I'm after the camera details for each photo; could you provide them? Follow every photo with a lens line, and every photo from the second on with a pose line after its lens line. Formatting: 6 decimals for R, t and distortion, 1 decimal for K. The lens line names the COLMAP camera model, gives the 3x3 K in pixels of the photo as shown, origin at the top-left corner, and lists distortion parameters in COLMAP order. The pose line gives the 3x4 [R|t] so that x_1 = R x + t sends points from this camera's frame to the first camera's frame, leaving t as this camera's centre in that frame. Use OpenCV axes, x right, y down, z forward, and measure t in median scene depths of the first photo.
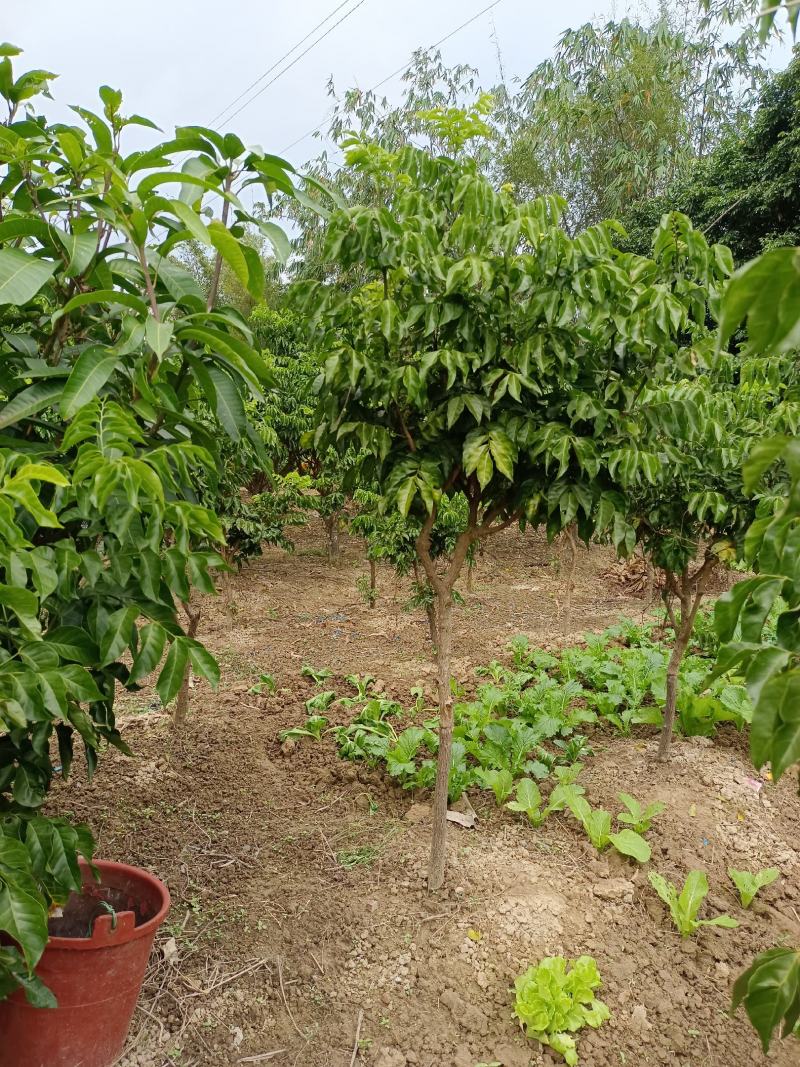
lens RADIAL K [[785.7, 0, 405.8], [0, 785.7, 528.1], [0, 0, 1]] dist [0.054670, -0.044574]
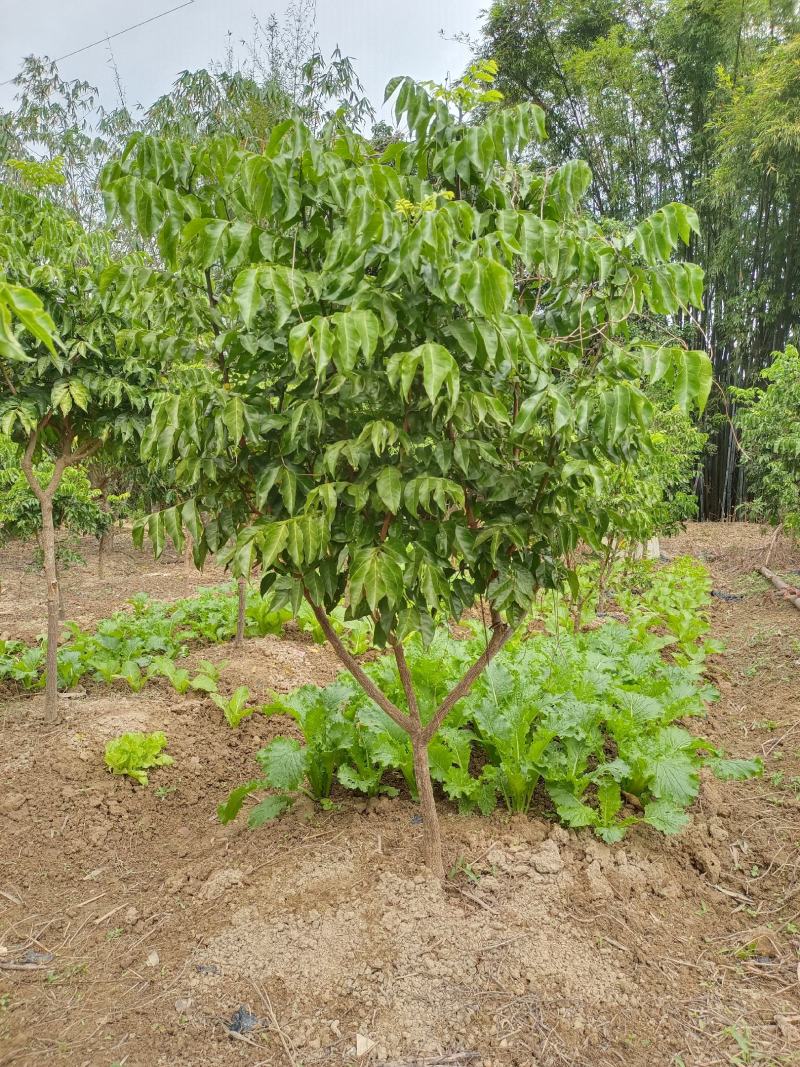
lens RADIAL K [[785.7, 0, 405.8], [0, 785.7, 528.1], [0, 0, 1]] dist [0.054670, -0.044574]
pose [[0.908590, -0.041171, 0.415655, 0.044085], [0.055307, 0.998226, -0.022023, 0.210683], [-0.414011, 0.042998, 0.909256, -0.586868]]
